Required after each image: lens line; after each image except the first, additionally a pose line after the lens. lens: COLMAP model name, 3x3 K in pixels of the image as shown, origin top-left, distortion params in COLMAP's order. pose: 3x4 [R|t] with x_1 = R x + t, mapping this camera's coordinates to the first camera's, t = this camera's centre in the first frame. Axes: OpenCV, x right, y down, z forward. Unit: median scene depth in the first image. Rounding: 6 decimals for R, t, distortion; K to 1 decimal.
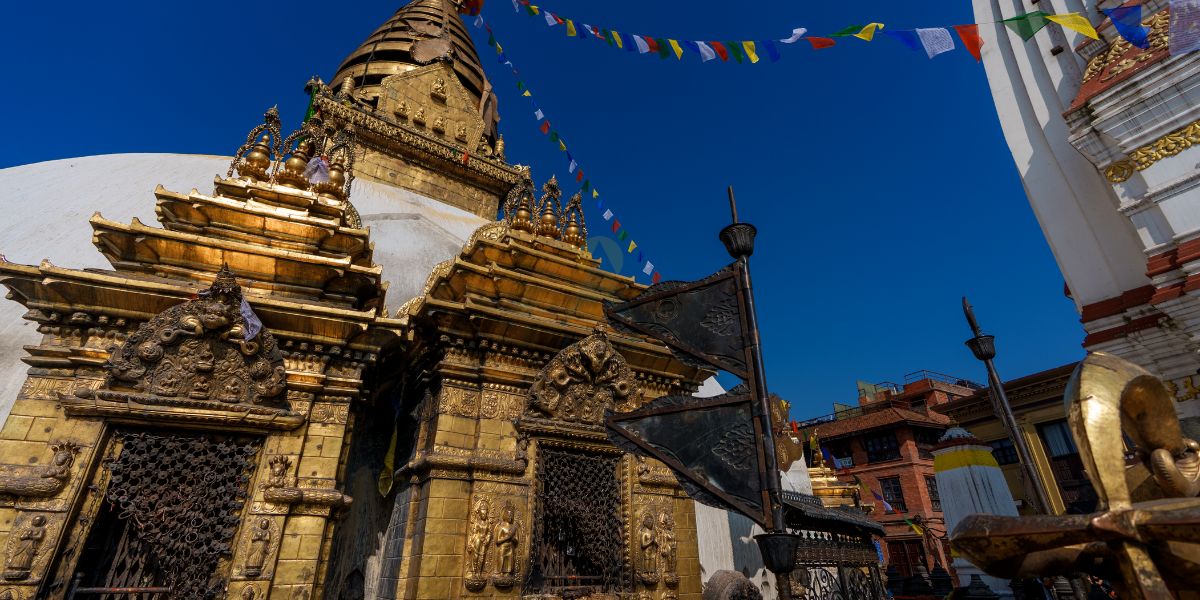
lens RADIAL K [[524.6, 0, 601.8], [0, 524.6, 310.3], [0, 0, 1]] dist [-0.002856, 0.000066]
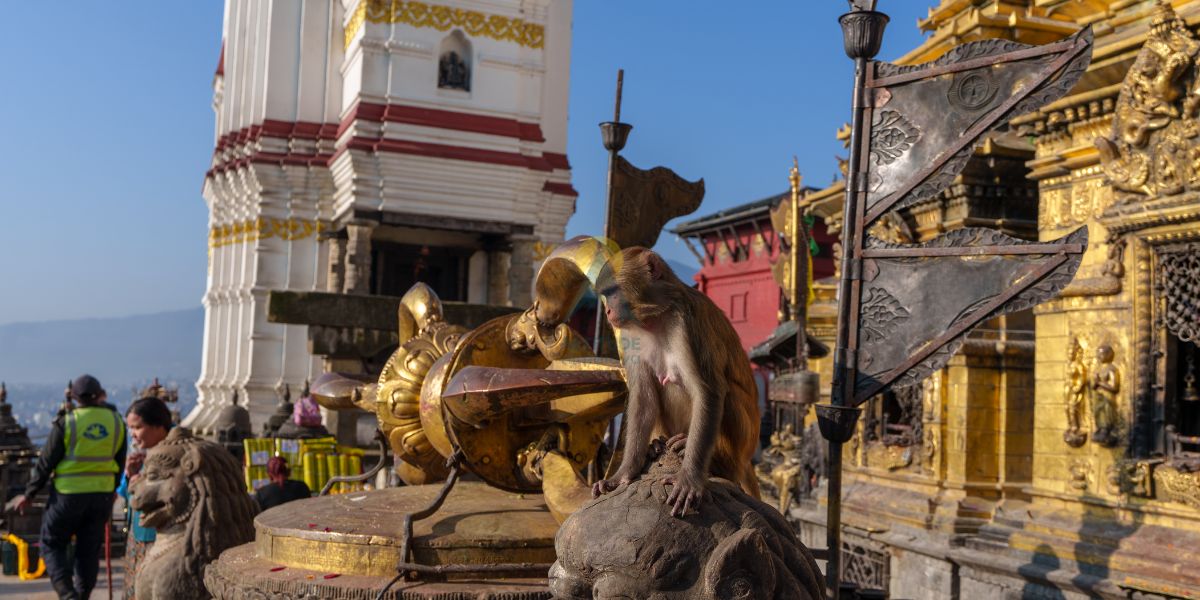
lens RADIAL K [[1143.5, 0, 600.0], [0, 1143.5, 300.0], [0, 0, 1]] dist [-0.005775, -0.002666]
pose [[-0.167281, -0.085177, -0.982223, 1.123636], [0.391775, 0.908482, -0.145505, 0.226382], [0.904726, -0.409151, -0.118601, 0.480945]]
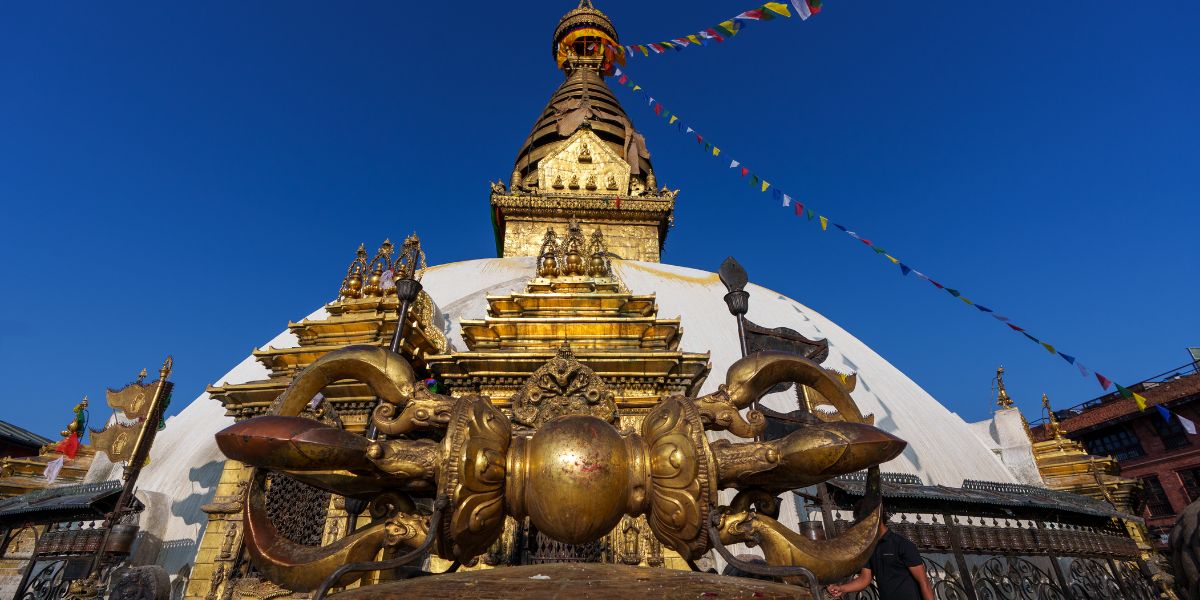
lens RADIAL K [[532.1, 0, 600.0], [0, 532.1, 300.0], [0, 0, 1]] dist [-0.014948, -0.000206]
pose [[0.864133, -0.249122, -0.437278, 0.581213], [0.224219, 0.968463, -0.108650, 0.073587], [0.450554, -0.004158, 0.892739, -0.029946]]
